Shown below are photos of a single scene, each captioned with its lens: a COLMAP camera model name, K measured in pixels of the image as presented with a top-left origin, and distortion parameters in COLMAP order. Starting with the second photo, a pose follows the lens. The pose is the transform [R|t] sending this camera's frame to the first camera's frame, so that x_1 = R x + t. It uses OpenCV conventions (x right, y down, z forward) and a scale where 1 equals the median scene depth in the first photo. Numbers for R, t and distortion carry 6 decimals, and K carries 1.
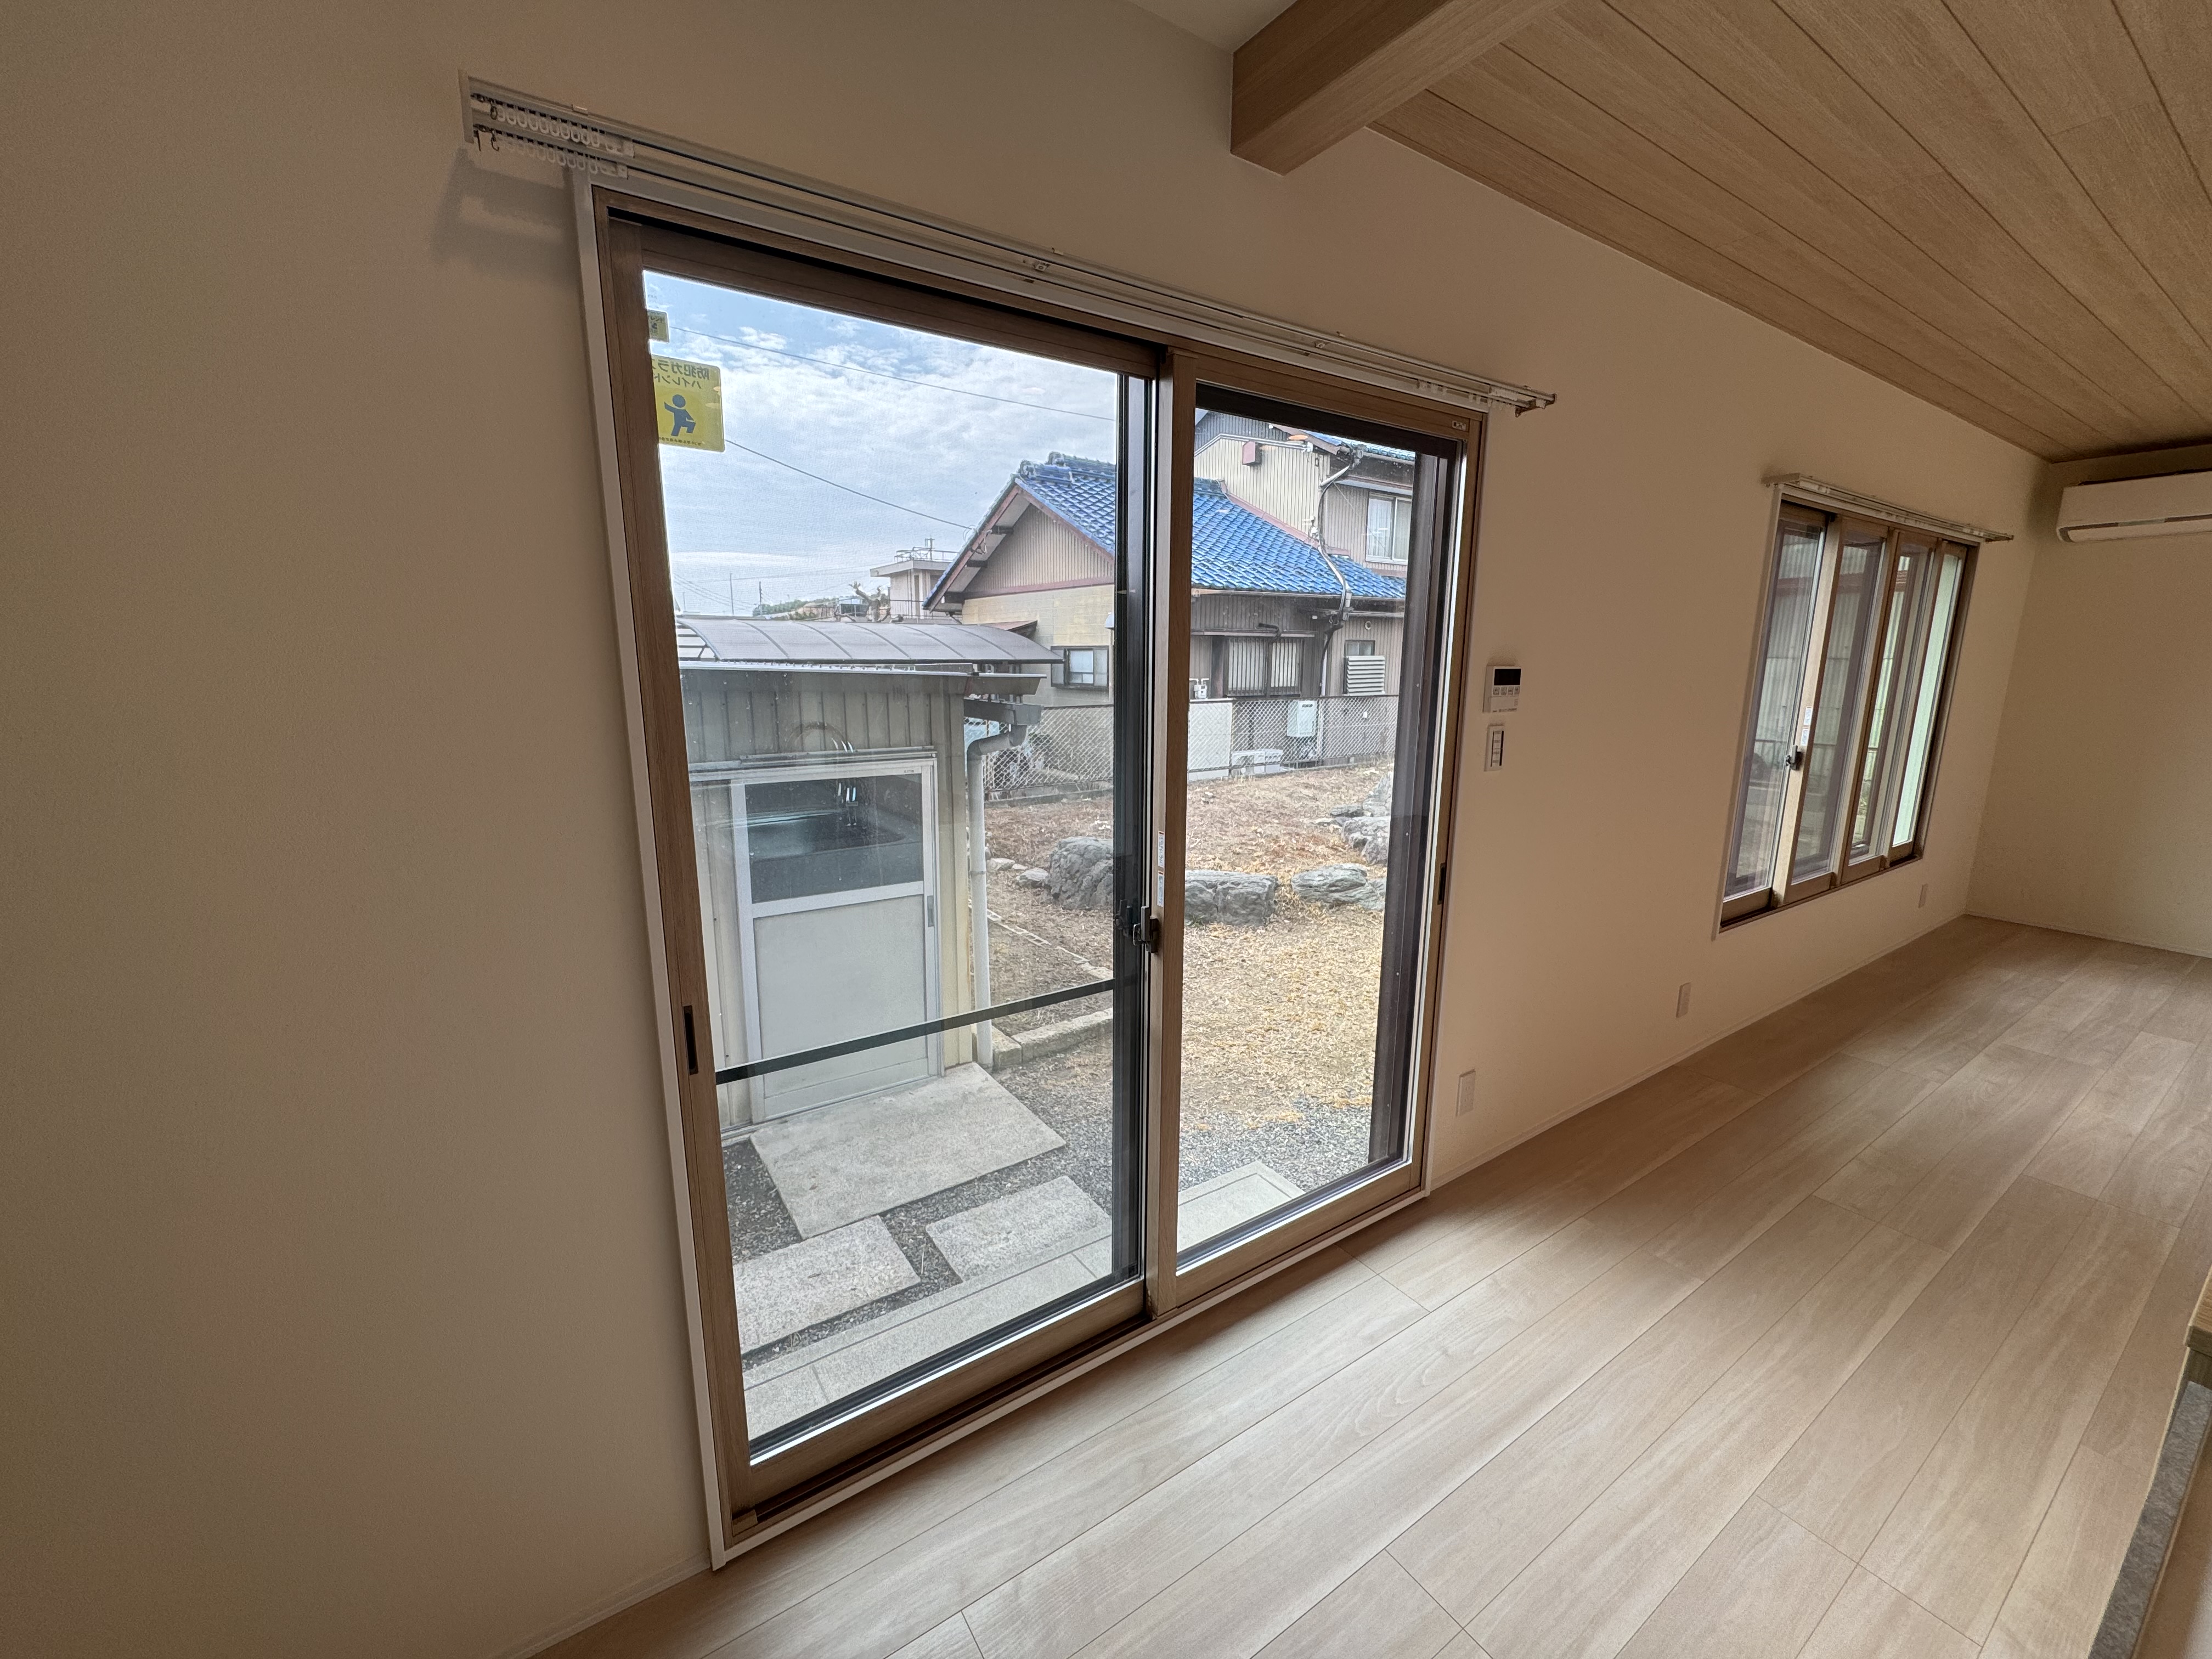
lens RADIAL K [[867.0, 0, 1106.0], [0, 867.0, 829.5], [0, 0, 1]] dist [0.029512, -0.005315]
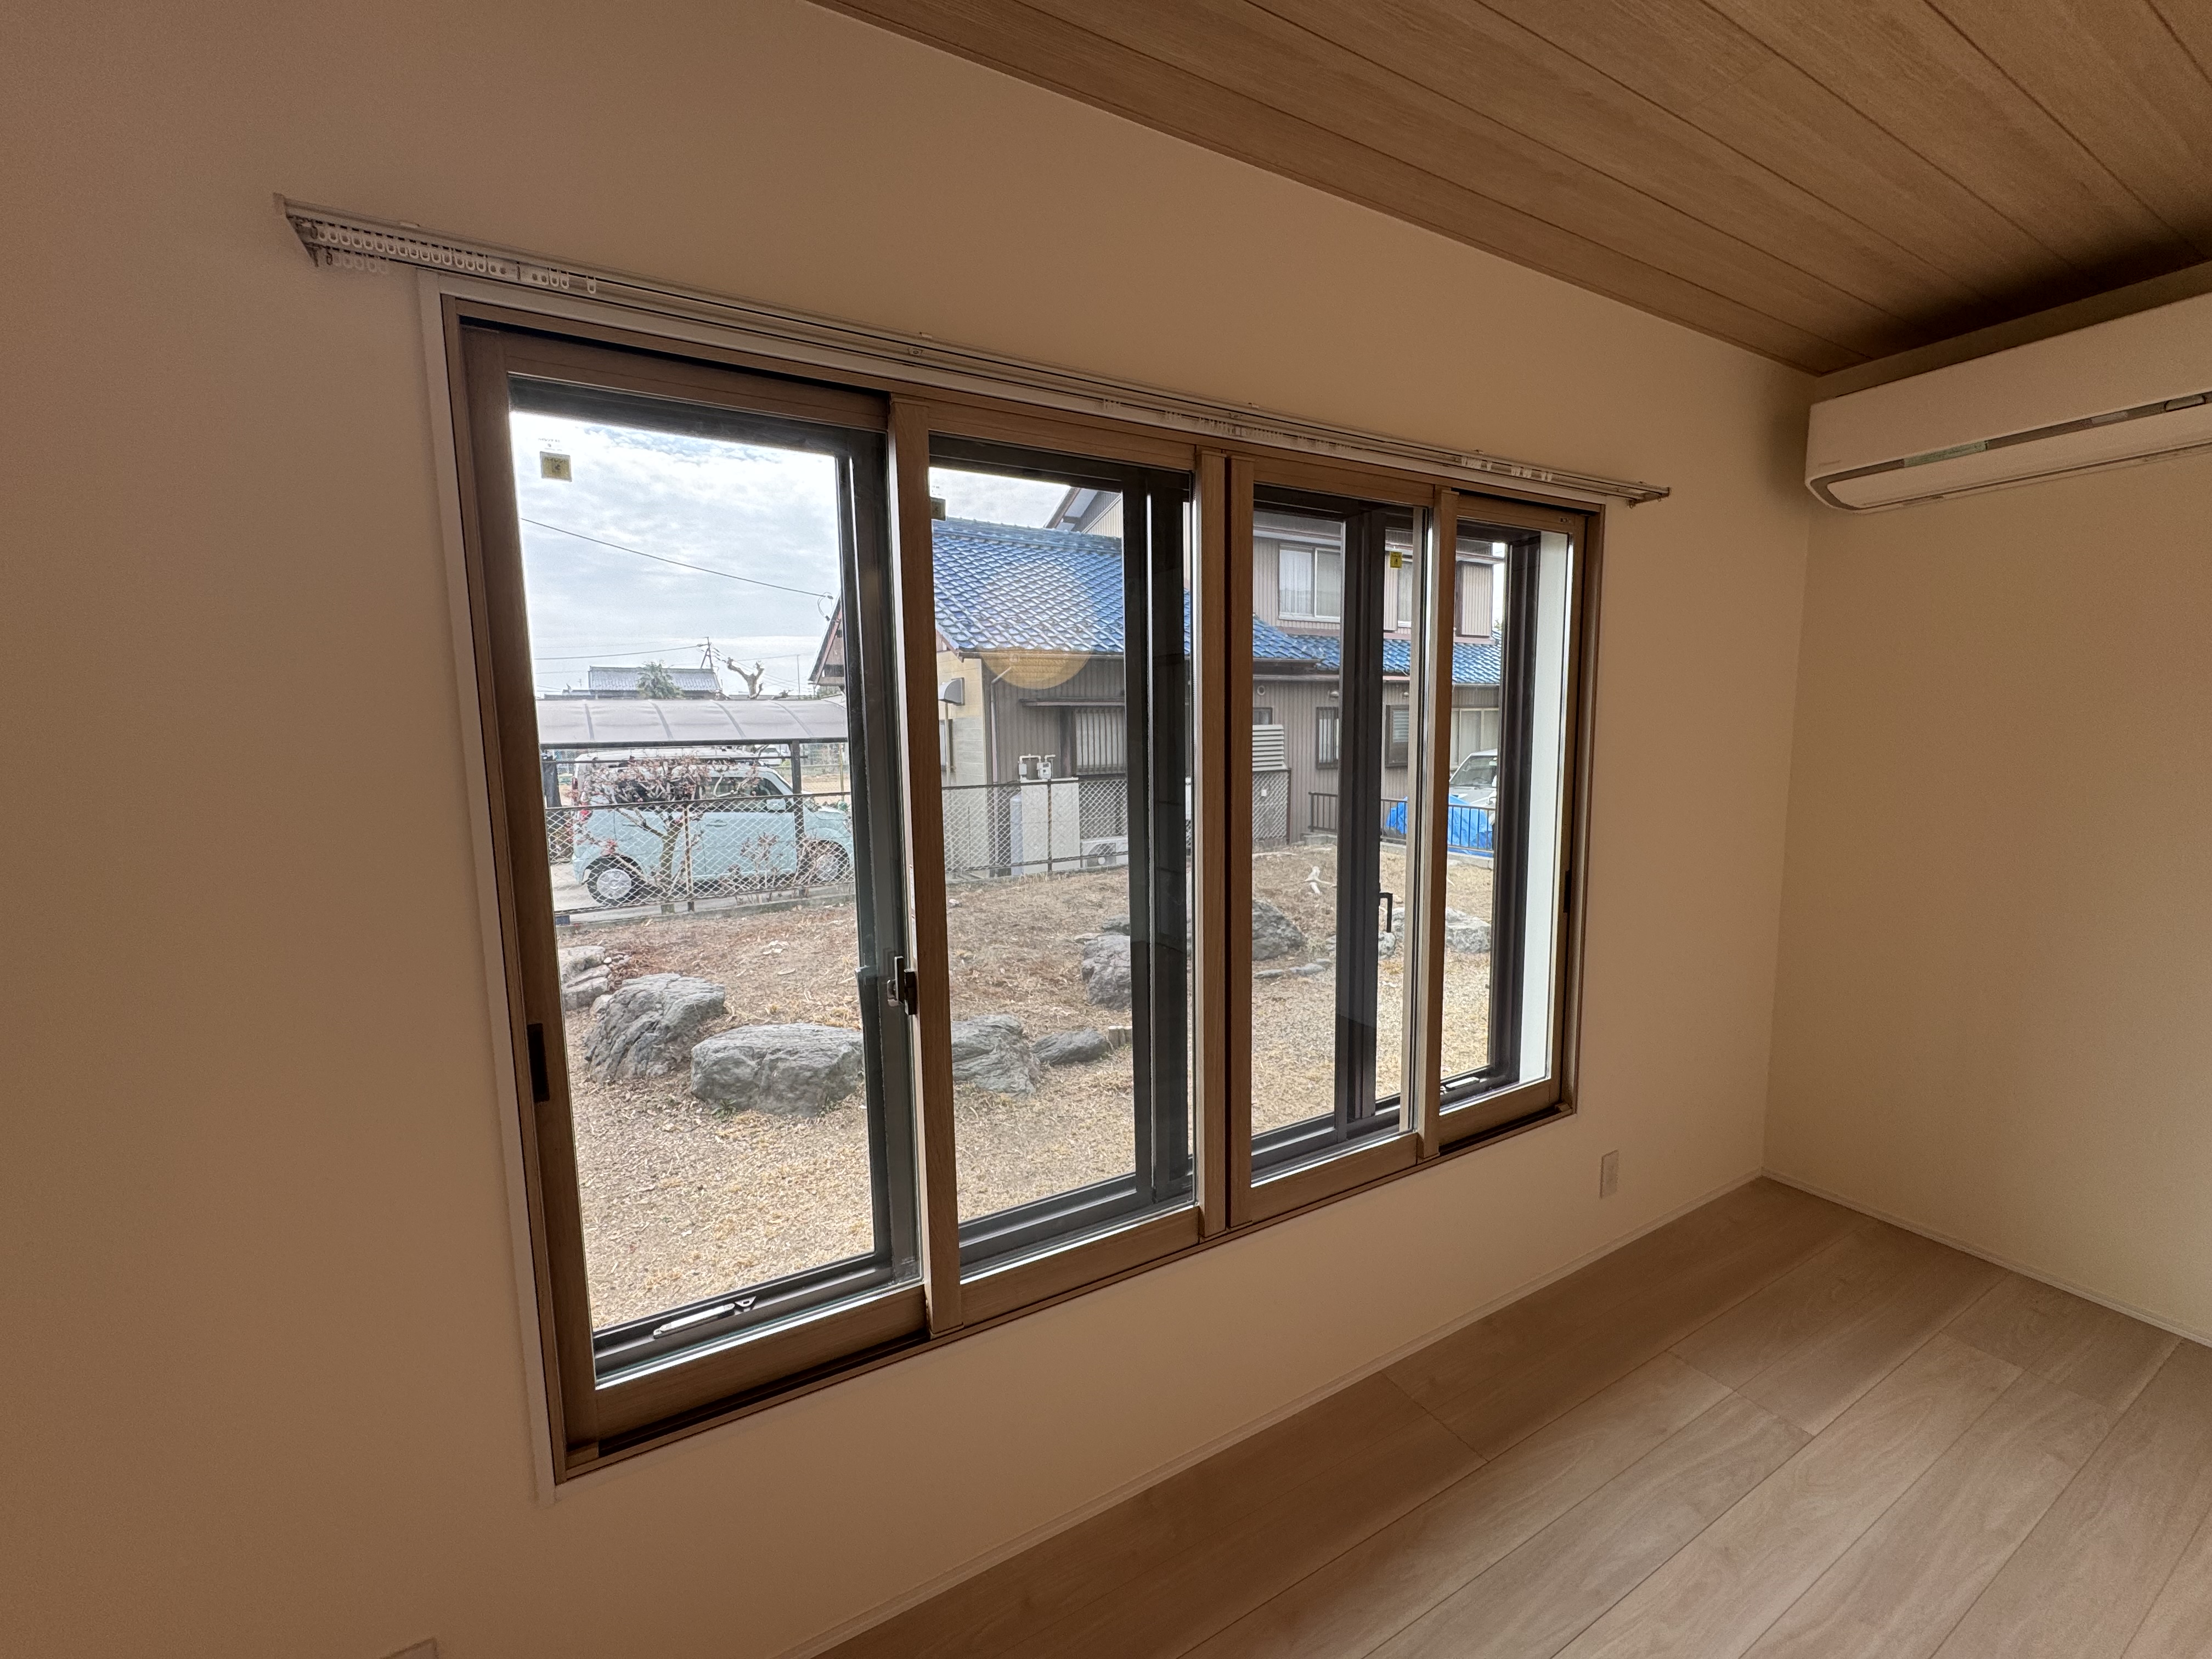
lens RADIAL K [[863.3, 0, 1106.0], [0, 863.3, 829.5], [0, 0, 1]] dist [0.003021, 0.001064]
pose [[0.995892, -0.009968, -0.089995, 0.470455], [0.002708, 0.996755, -0.080445, -0.060873], [0.090505, 0.079871, 0.992688, 0.315364]]
